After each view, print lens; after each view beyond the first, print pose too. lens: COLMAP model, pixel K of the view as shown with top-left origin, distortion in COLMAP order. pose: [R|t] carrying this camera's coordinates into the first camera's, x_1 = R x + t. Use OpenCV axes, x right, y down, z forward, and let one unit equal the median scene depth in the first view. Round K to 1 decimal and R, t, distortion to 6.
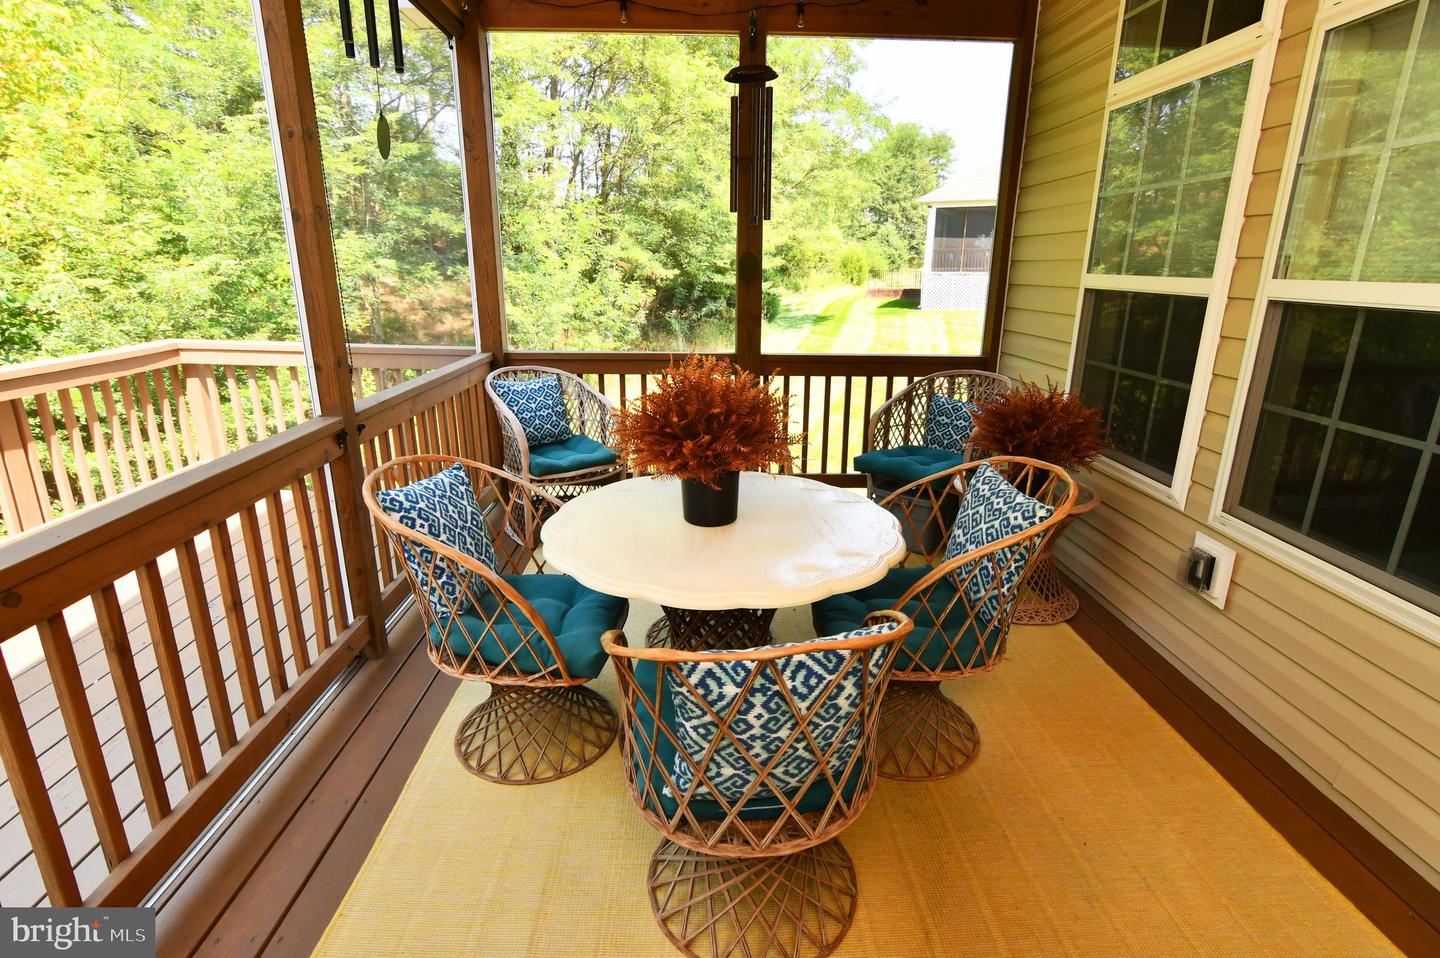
lens RADIAL K [[703.4, 0, 721.2], [0, 703.4, 475.9], [0, 0, 1]] dist [-0.029201, 0.008344]
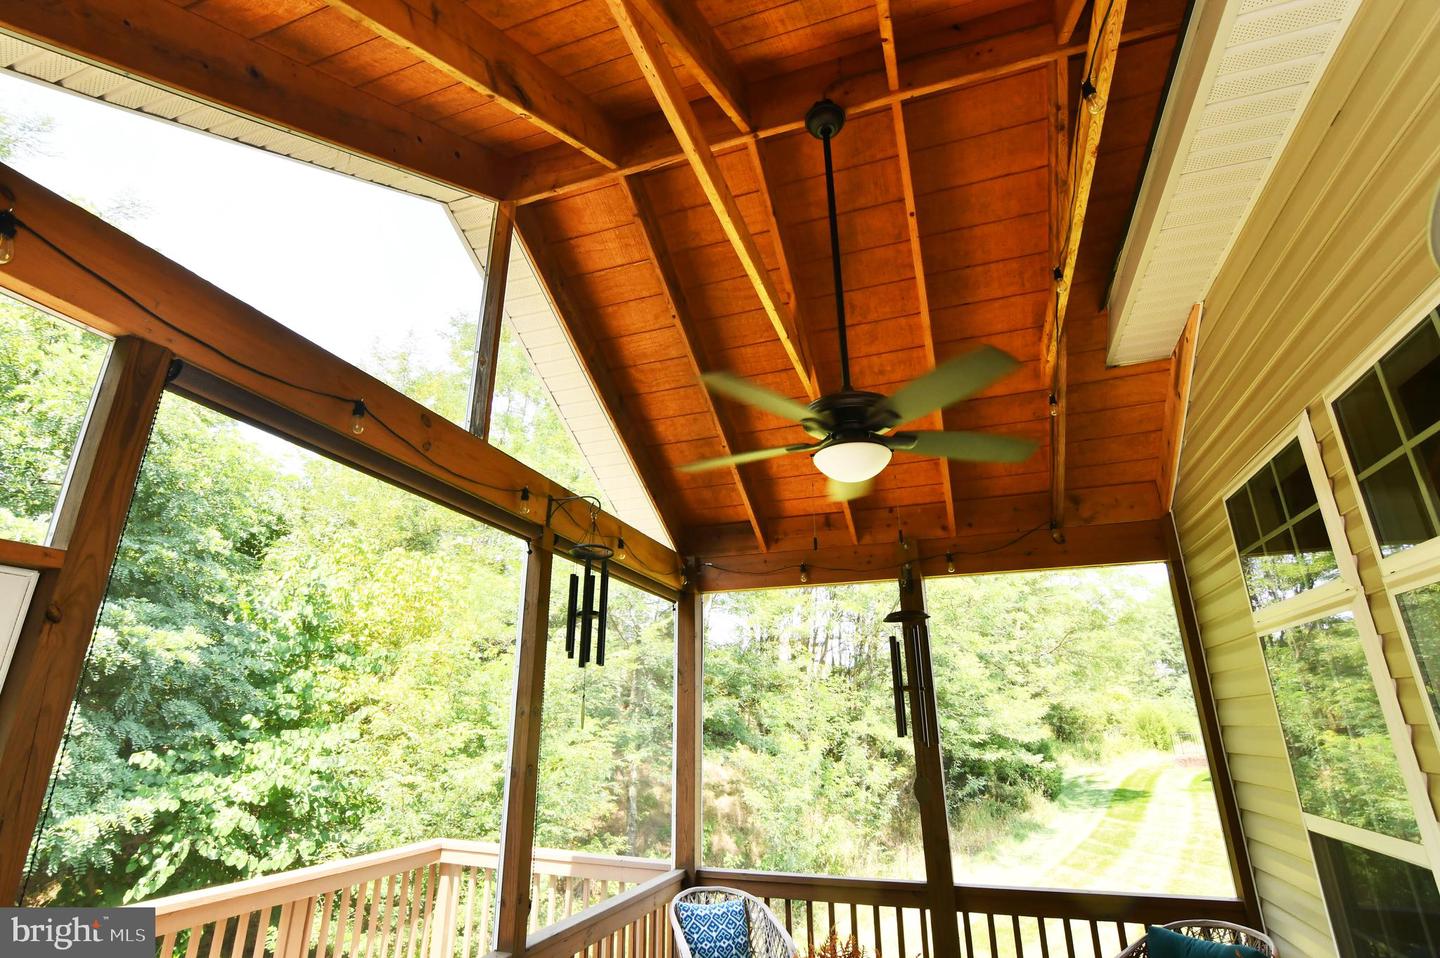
lens RADIAL K [[703.4, 0, 715.3], [0, 703.4, 474.1], [0, 0, 1]] dist [-0.029201, 0.008344]
pose [[0.934376, -0.135044, -0.329705, 0.106096], [-0.089293, 0.807093, -0.583633, -0.037923], [0.344919, 0.574773, 0.742070, -0.072368]]
